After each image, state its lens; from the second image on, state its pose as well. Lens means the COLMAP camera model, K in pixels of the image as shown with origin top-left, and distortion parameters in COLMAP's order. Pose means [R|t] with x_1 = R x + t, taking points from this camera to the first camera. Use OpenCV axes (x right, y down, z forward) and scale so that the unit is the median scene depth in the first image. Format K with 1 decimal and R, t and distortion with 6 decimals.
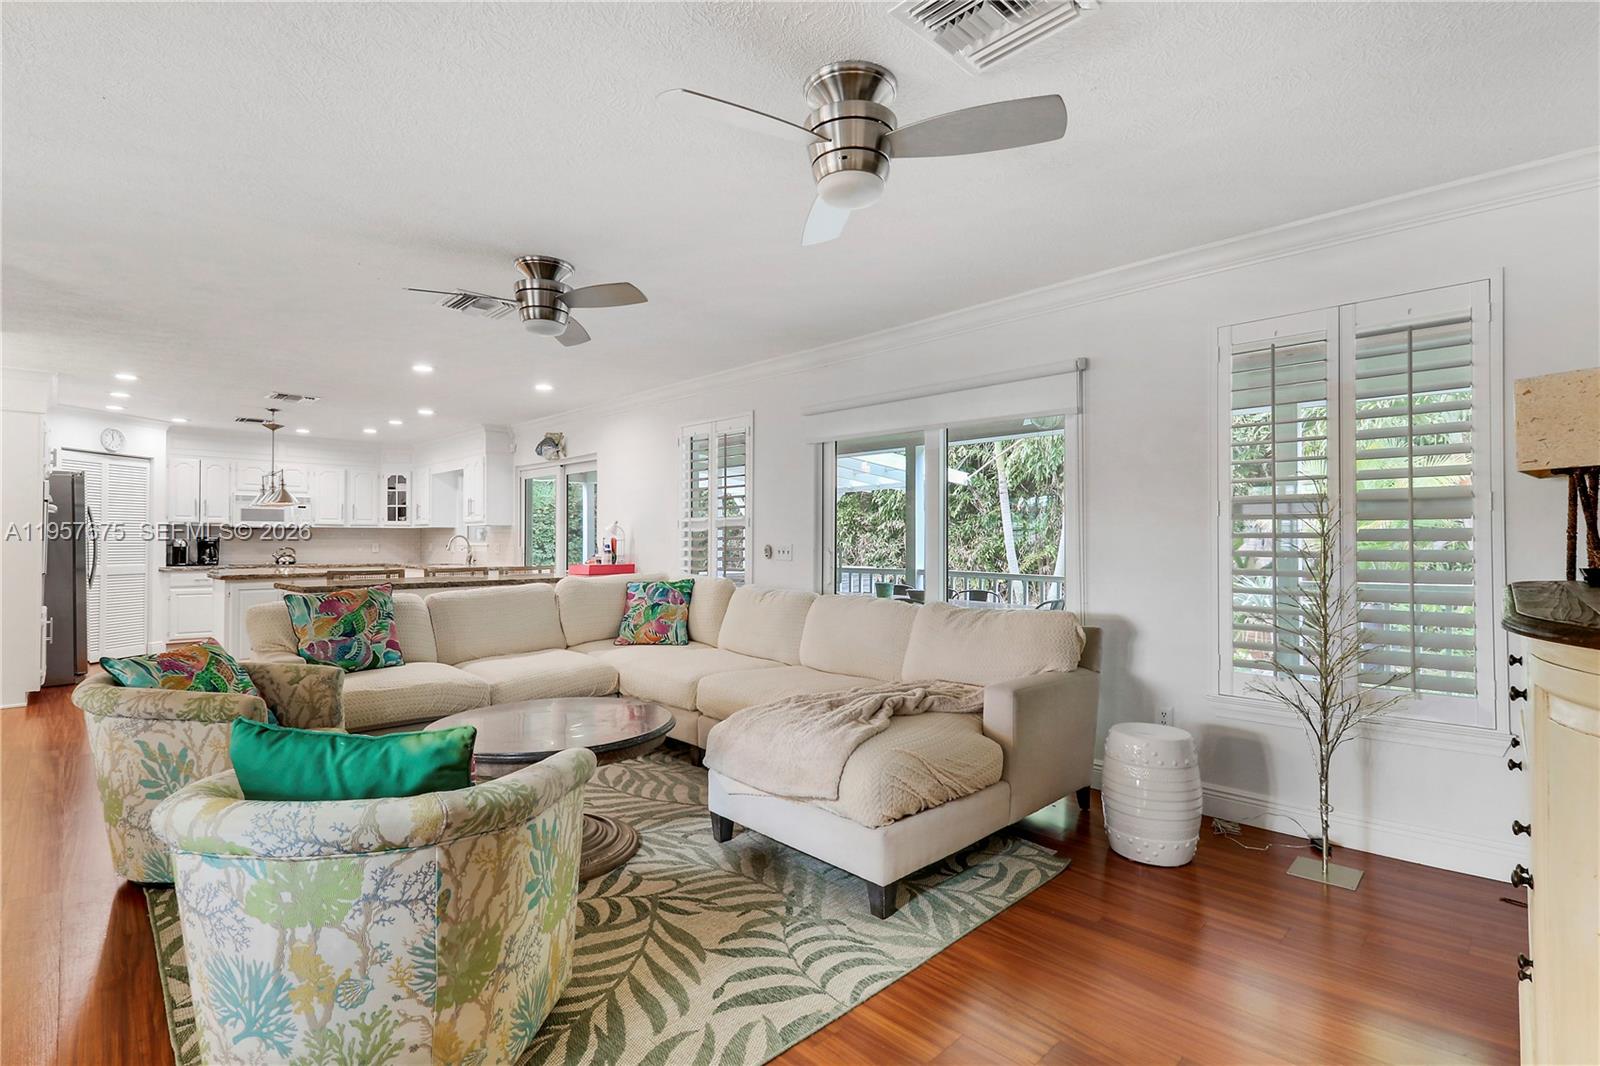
lens RADIAL K [[733.6, 0, 794.6], [0, 733.6, 531.7], [0, 0, 1]] dist [0.001299, -0.000331]
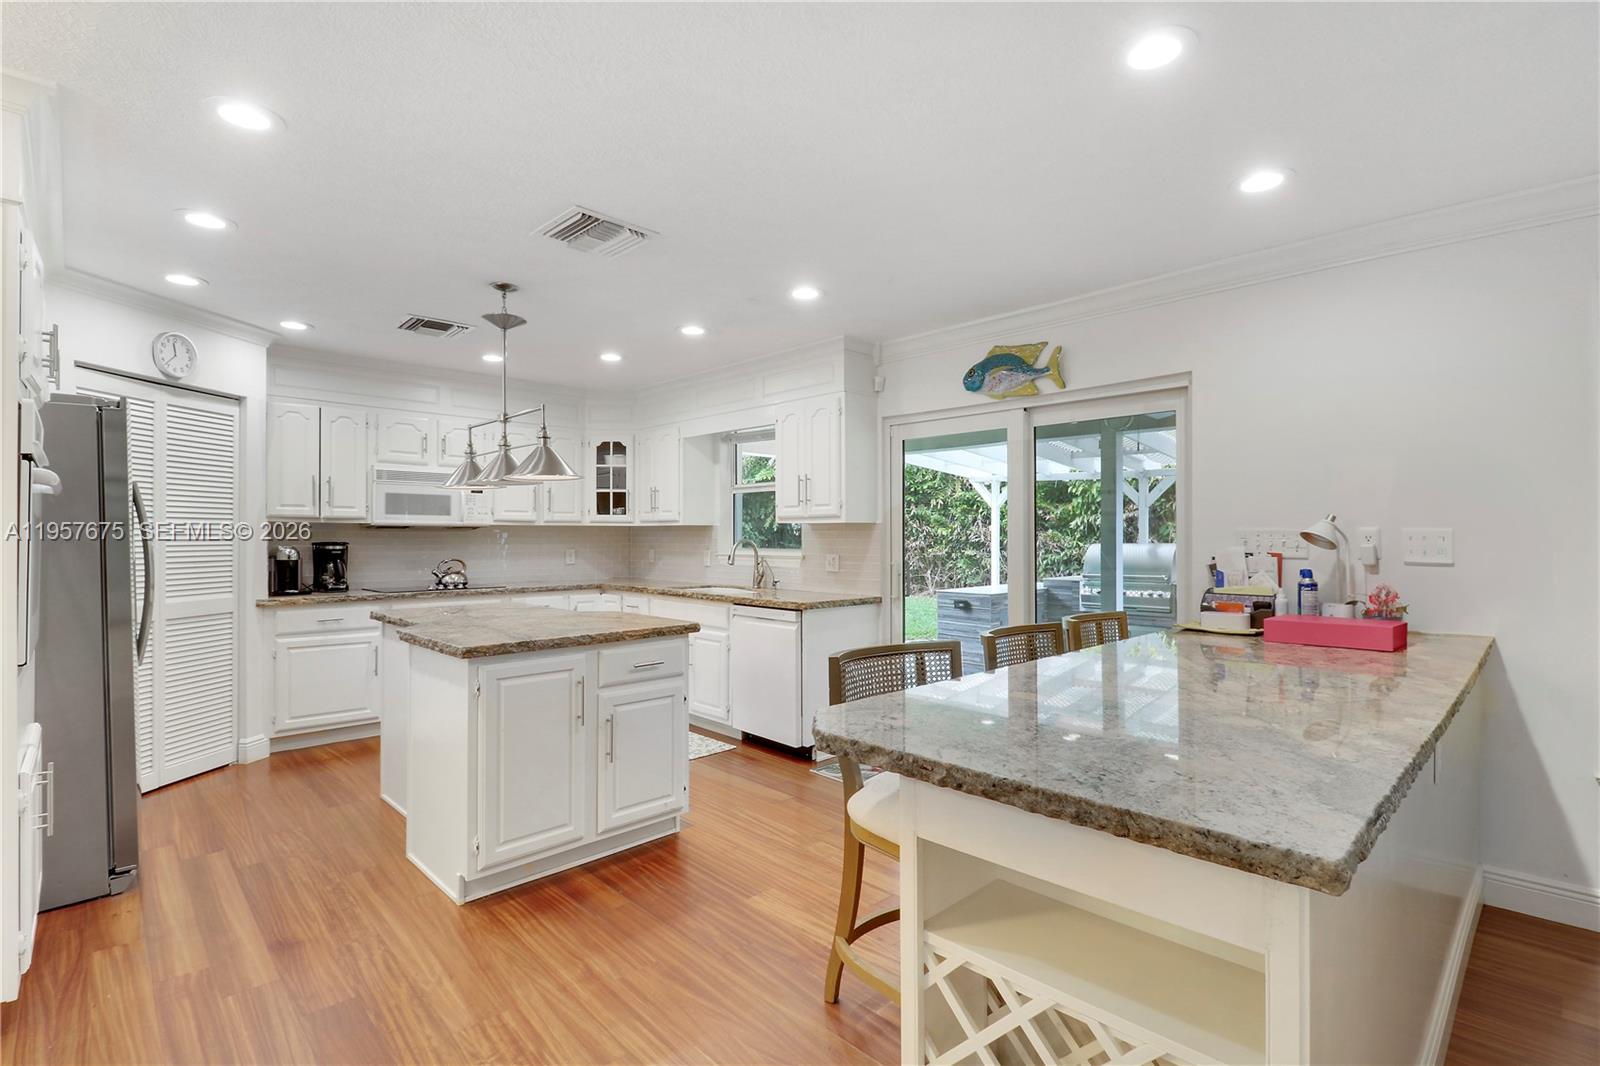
lens RADIAL K [[733.6, 0, 805.9], [0, 733.6, 536.9], [0, 0, 1]] dist [0.001299, -0.000331]
pose [[0.999985, 0.001218, -0.005270, -0.448811], [-0.001138, 0.999884, 0.015163, -0.006305], [0.005288, -0.015157, 0.999871, 0.451765]]
